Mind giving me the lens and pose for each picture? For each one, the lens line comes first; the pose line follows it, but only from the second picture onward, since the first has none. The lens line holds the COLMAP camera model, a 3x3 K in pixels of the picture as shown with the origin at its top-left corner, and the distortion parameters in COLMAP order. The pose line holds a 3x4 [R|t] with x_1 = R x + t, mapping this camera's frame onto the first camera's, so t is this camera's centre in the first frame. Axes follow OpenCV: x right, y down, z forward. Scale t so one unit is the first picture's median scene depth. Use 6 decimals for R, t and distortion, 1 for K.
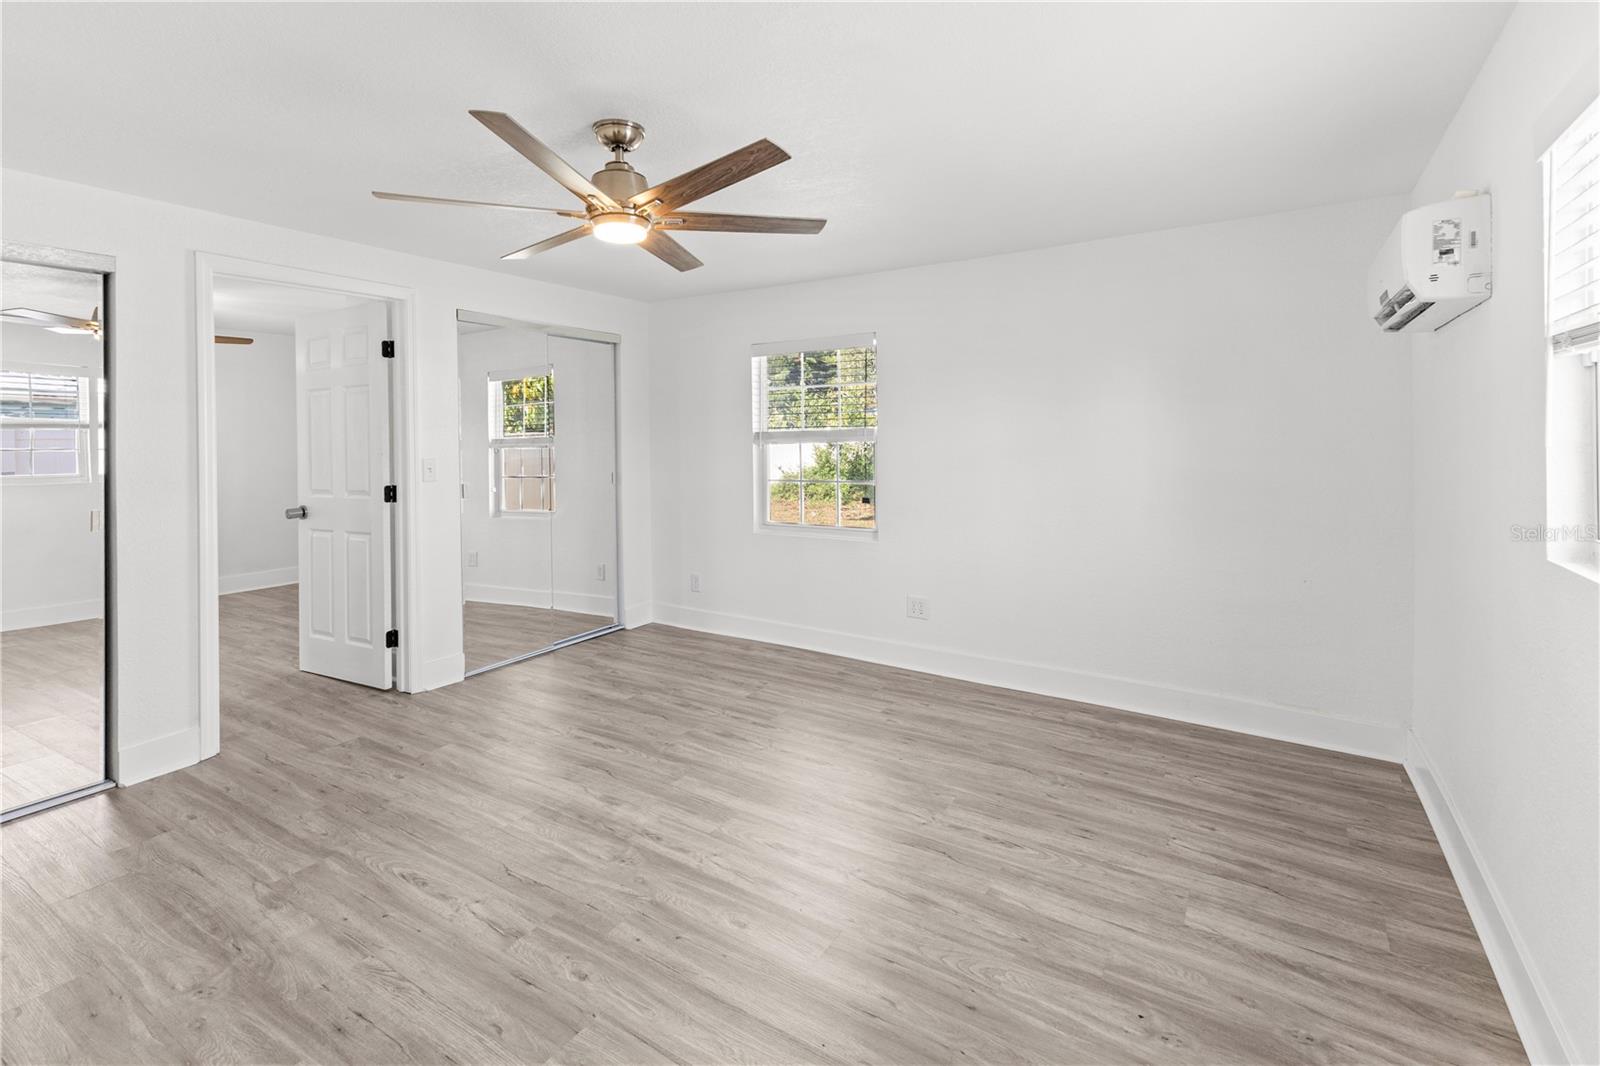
lens RADIAL K [[713.4, 0, 803.9], [0, 713.4, 536.0], [0, 0, 1]] dist [0.012815, -0.000307]
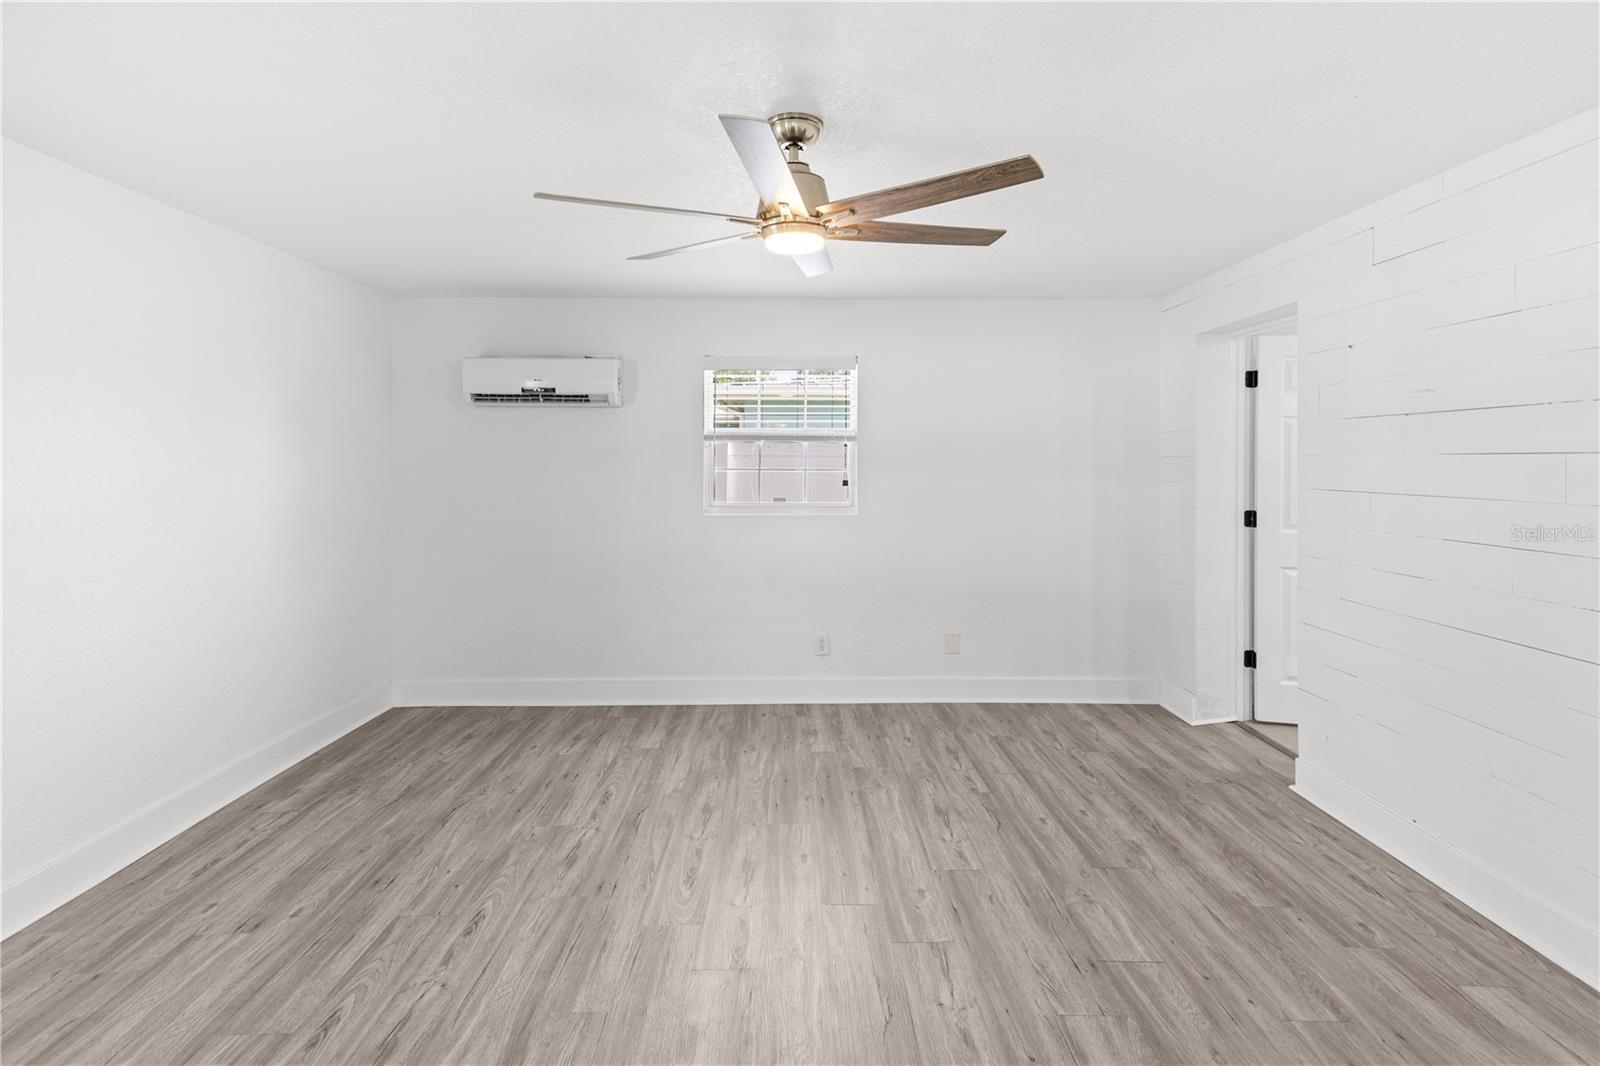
lens RADIAL K [[713.4, 0, 802.4], [0, 713.4, 527.3], [0, 0, 1]] dist [0.012815, -0.000307]
pose [[-0.532646, -0.069575, 0.843474, -0.930200], [0.121532, 0.979999, 0.157583, -0.181592], [-0.837567, 0.186445, -0.513537, 1.304090]]
